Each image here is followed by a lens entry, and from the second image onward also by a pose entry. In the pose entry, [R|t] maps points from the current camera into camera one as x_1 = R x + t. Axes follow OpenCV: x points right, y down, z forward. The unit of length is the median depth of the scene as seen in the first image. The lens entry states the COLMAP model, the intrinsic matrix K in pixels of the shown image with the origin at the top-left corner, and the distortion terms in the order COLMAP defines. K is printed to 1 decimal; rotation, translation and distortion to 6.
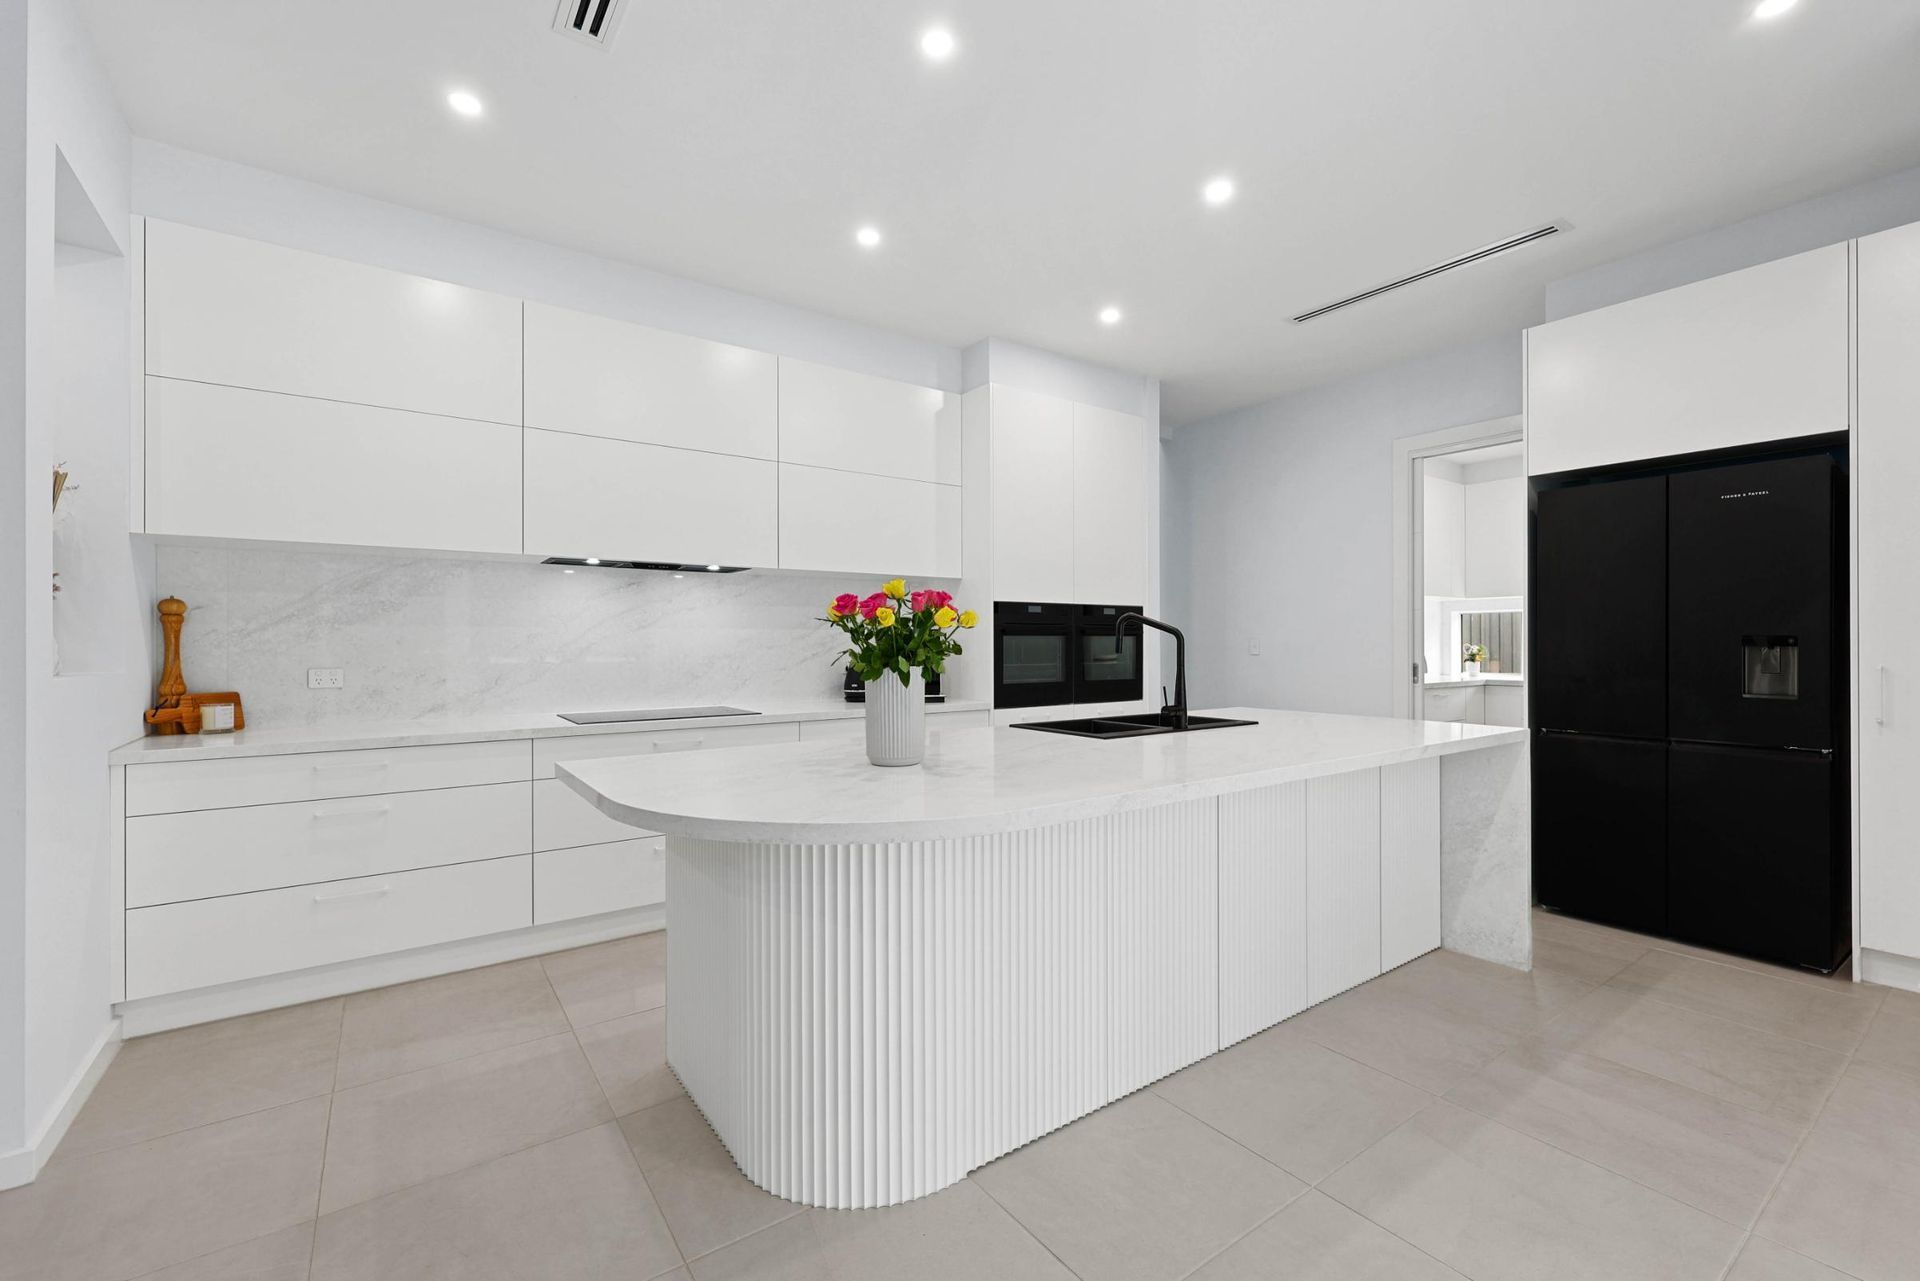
lens RADIAL K [[799.5, 0, 963.7], [0, 799.5, 645.0], [0, 0, 1]] dist [-0.001710, -0.000112]
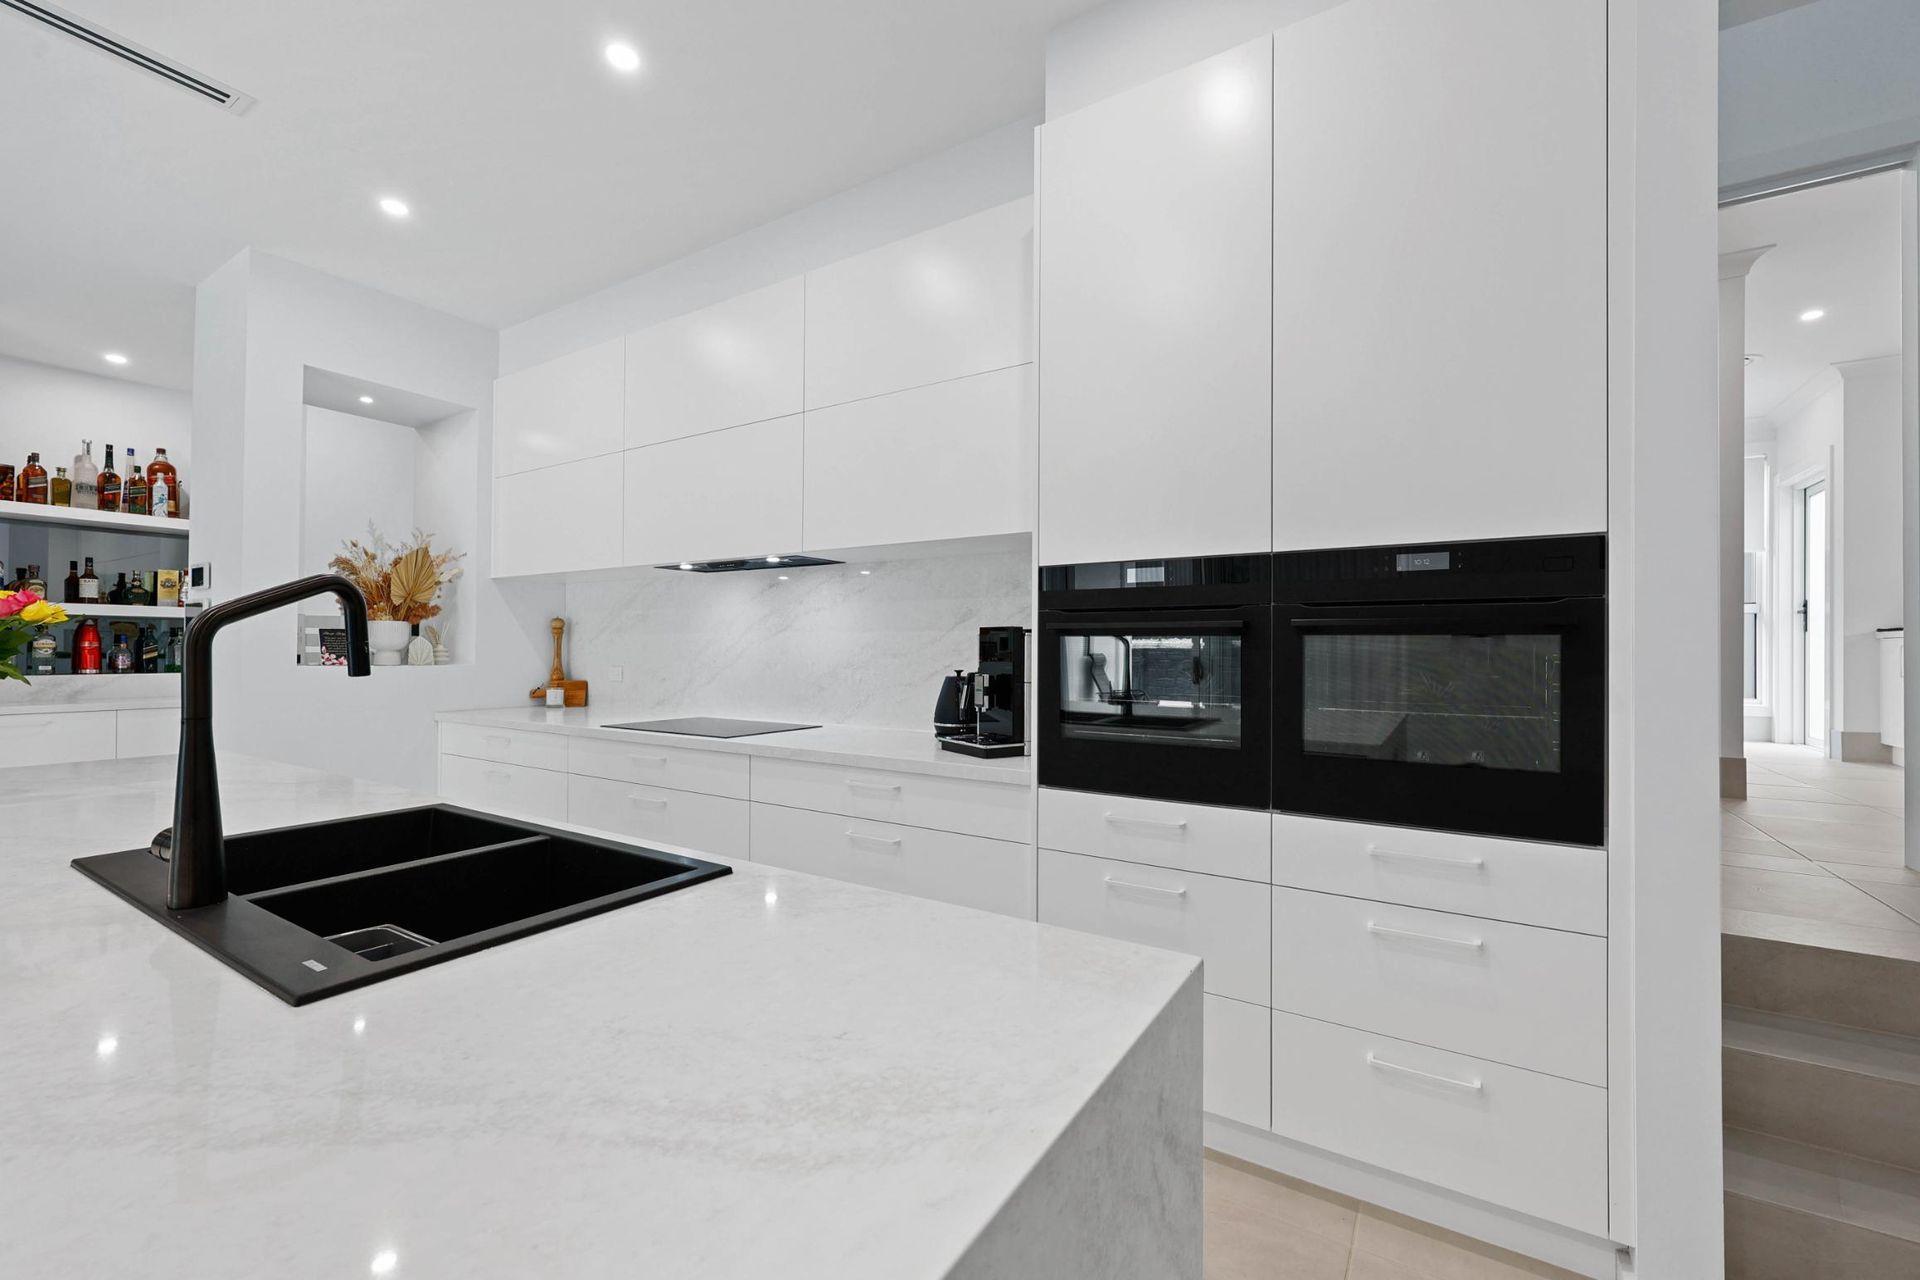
lens RADIAL K [[776.5, 0, 966.8], [0, 776.5, 645.4], [0, 0, 1]] dist [-0.001979, 0.000165]
pose [[0.375963, 0.000446, -0.926635, 0.648385], [-0.006676, 0.999975, -0.002227, -0.006833], [0.926611, 0.007023, 0.375956, 1.091113]]
